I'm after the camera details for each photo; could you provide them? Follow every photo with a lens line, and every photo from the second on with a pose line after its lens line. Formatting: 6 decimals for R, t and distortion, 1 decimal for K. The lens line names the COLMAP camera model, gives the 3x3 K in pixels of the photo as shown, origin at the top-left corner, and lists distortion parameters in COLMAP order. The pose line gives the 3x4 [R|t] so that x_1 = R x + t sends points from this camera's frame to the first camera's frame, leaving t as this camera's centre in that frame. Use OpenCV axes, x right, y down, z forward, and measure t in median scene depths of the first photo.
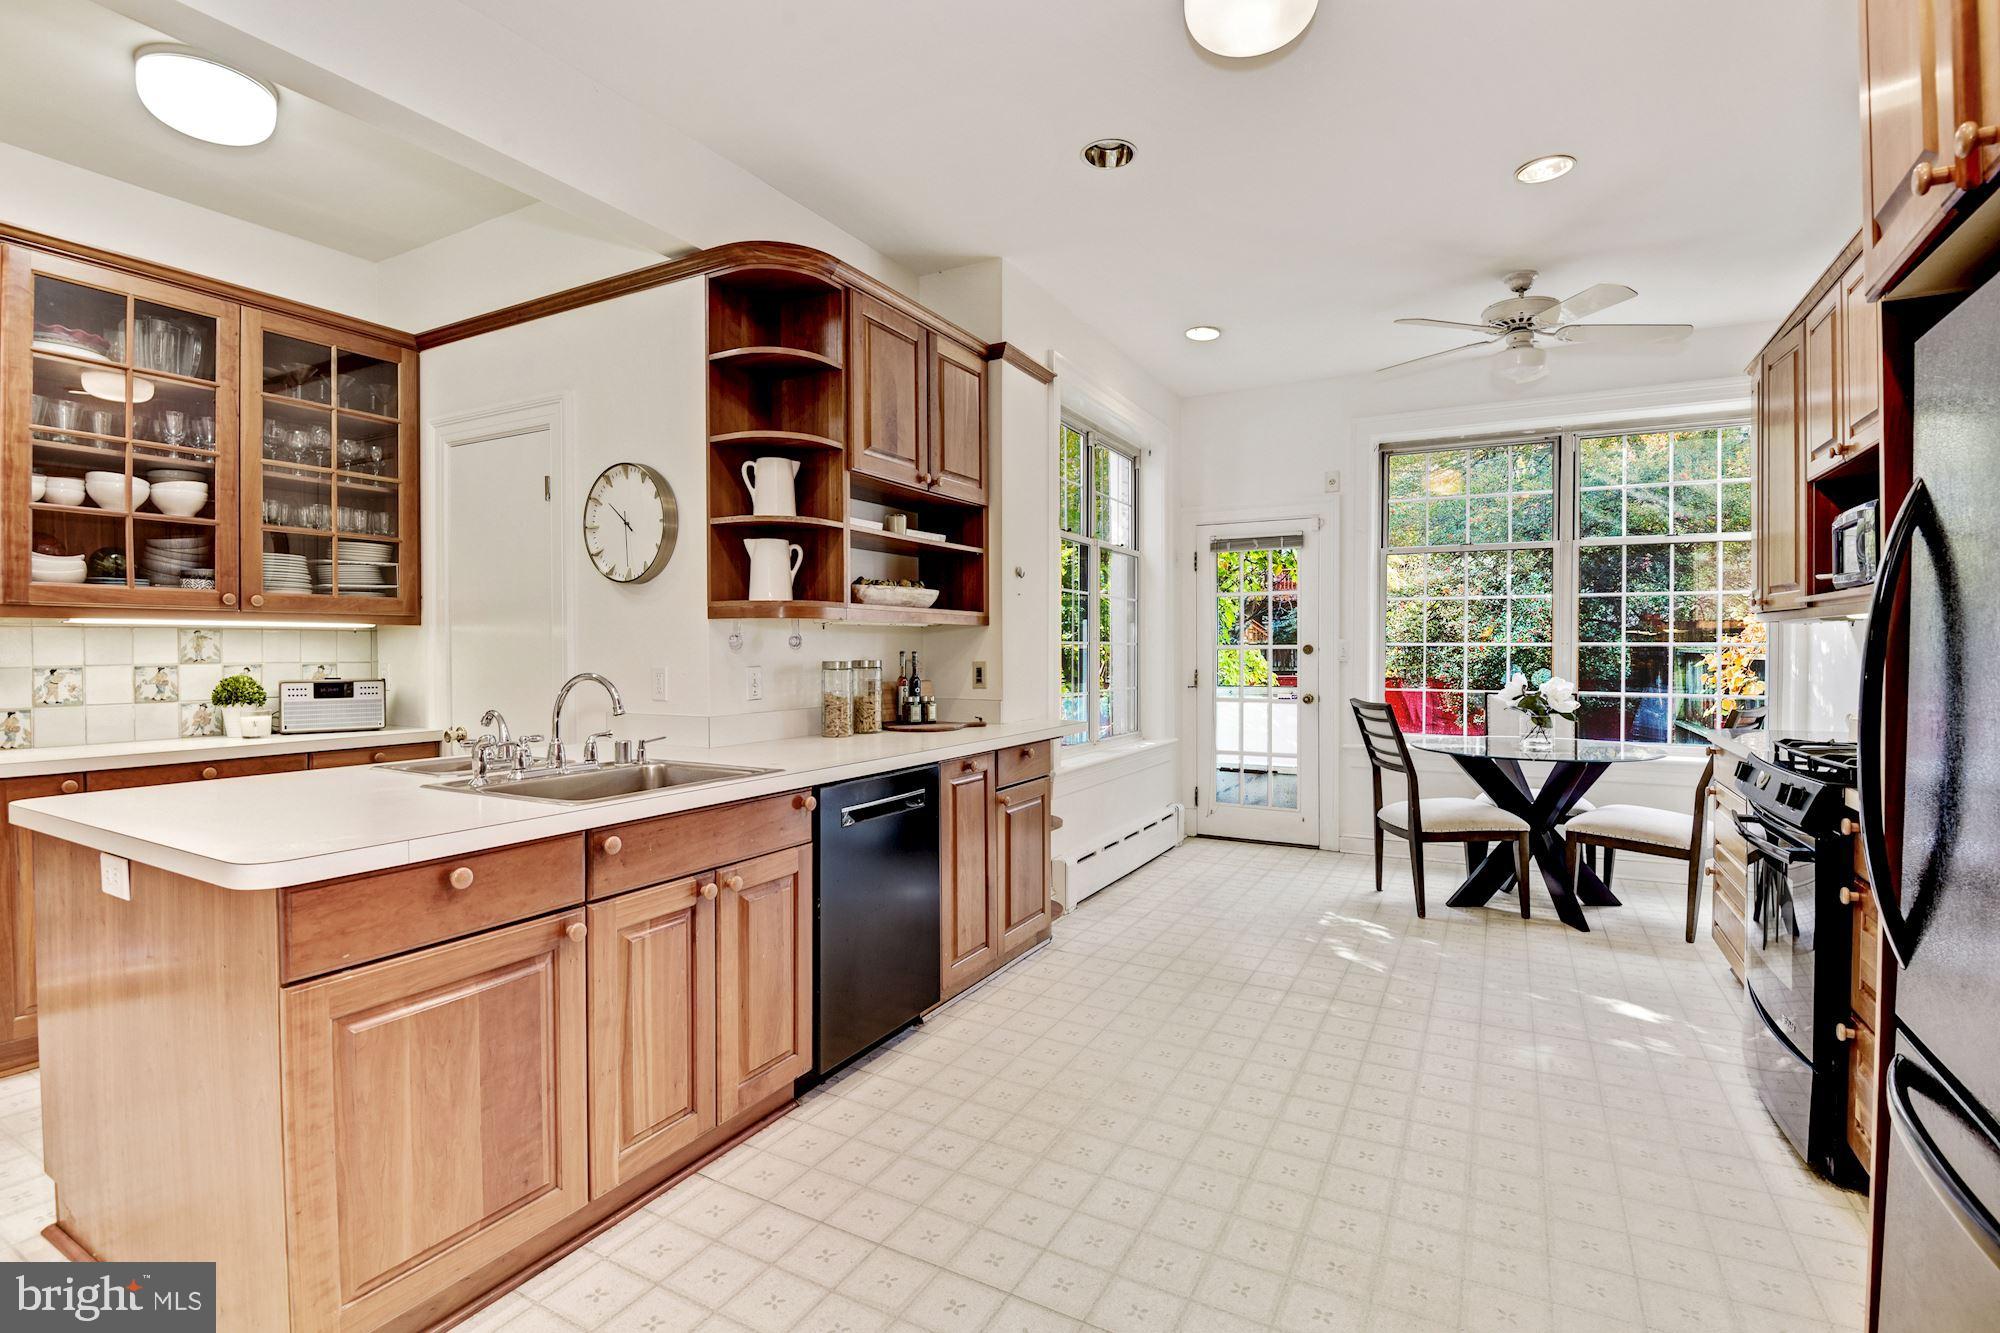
lens RADIAL K [[955.0, 0, 959.9], [0, 955.0, 662.3], [0, 0, 1]] dist [-0.000710, -0.000124]
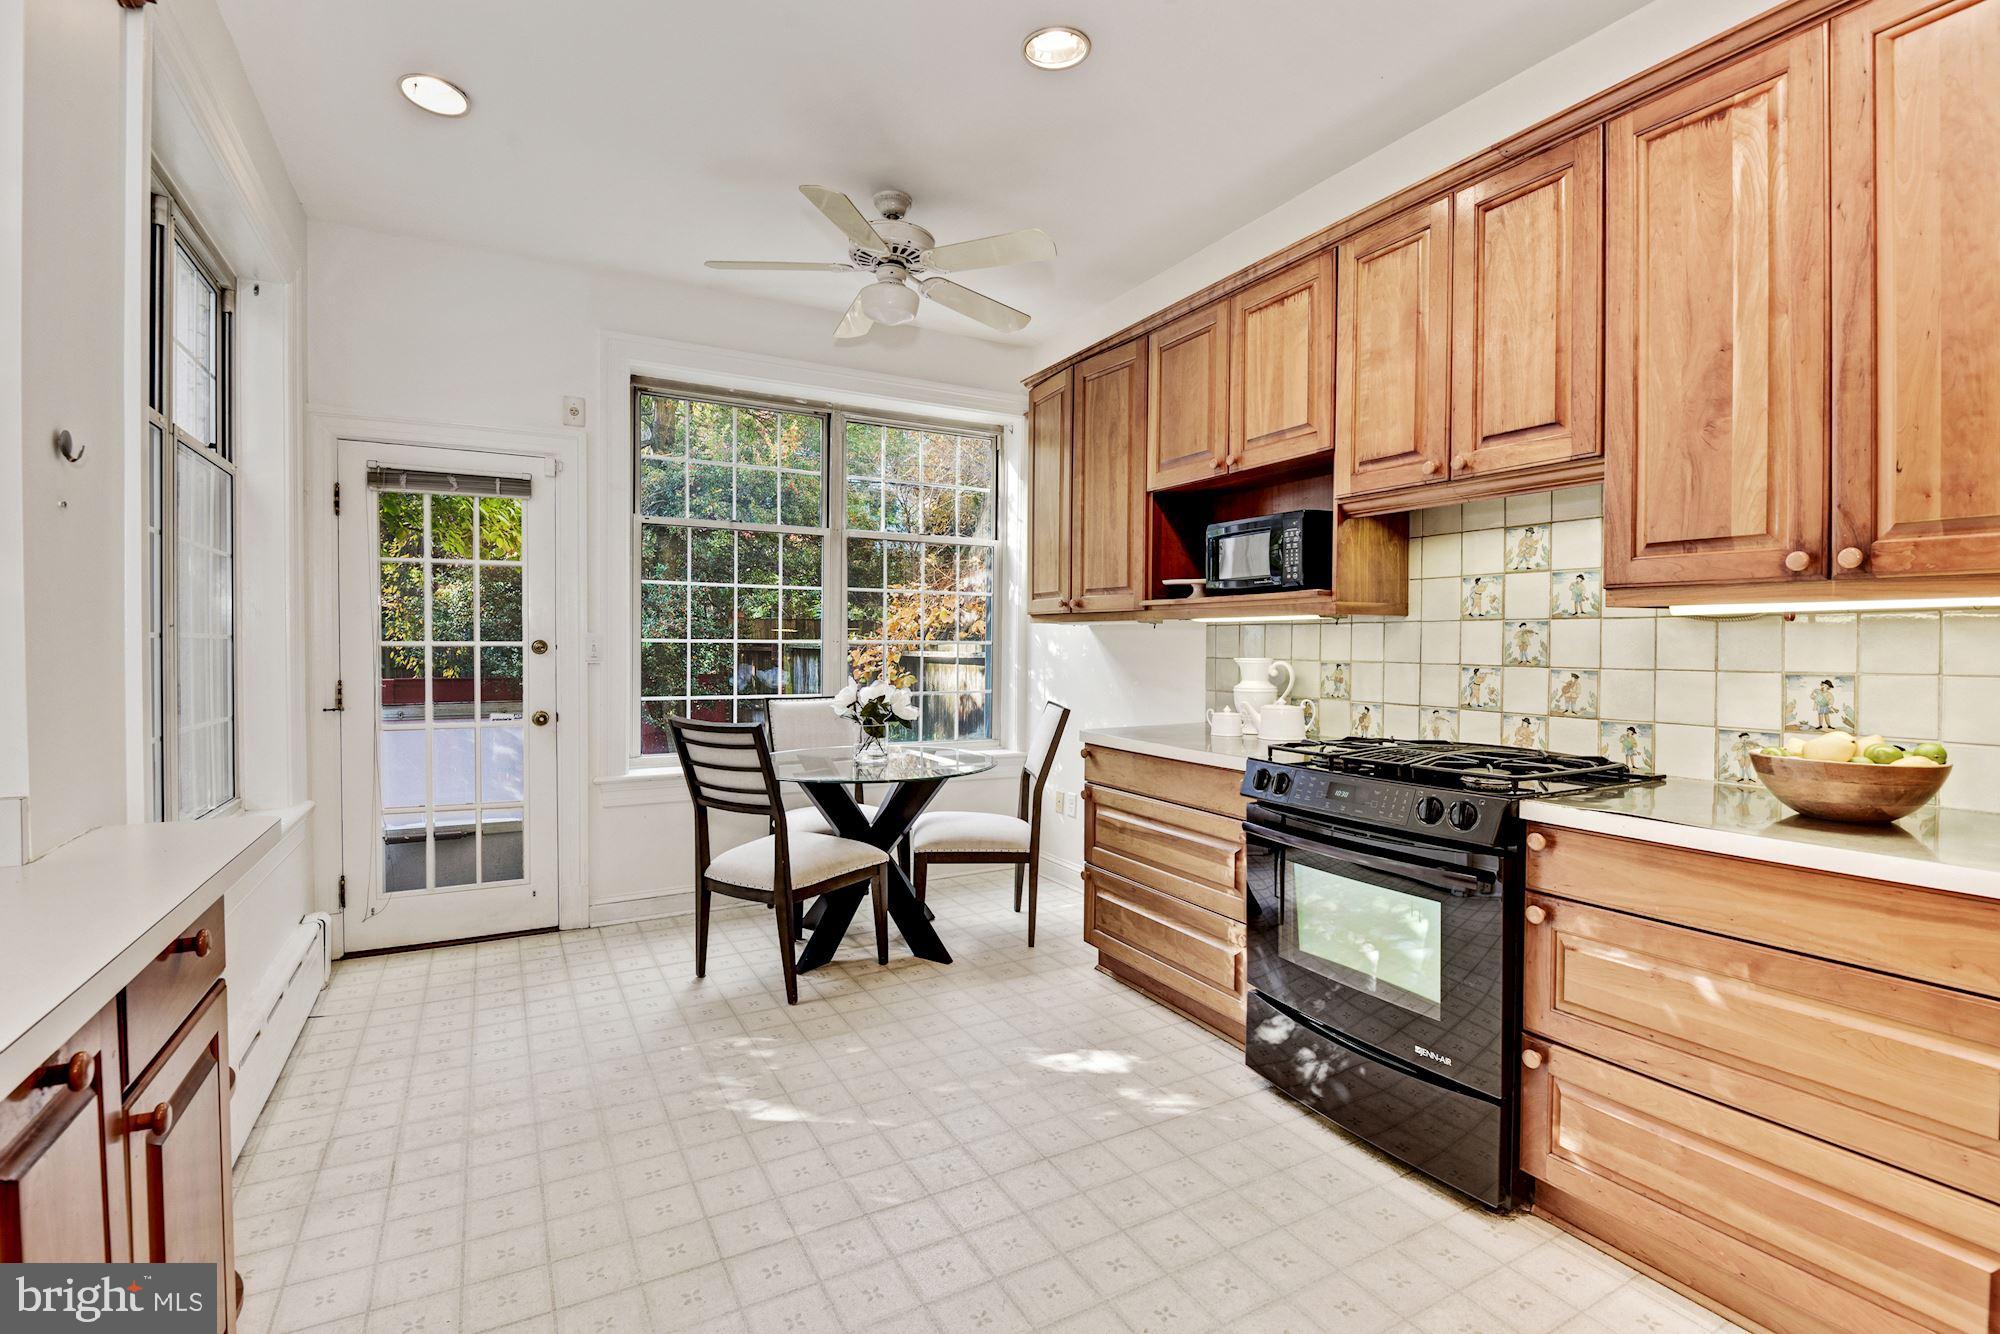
lens RADIAL K [[918.5, 0, 998.8], [0, 918.5, 659.9], [0, 0, 1]] dist [0.019964, -0.027924]
pose [[0.499146, -0.010777, 0.866451, -0.063583], [0.006229, 0.999941, 0.008849, -0.010217], [-0.866496, 0.000980, 0.499184, 0.495161]]
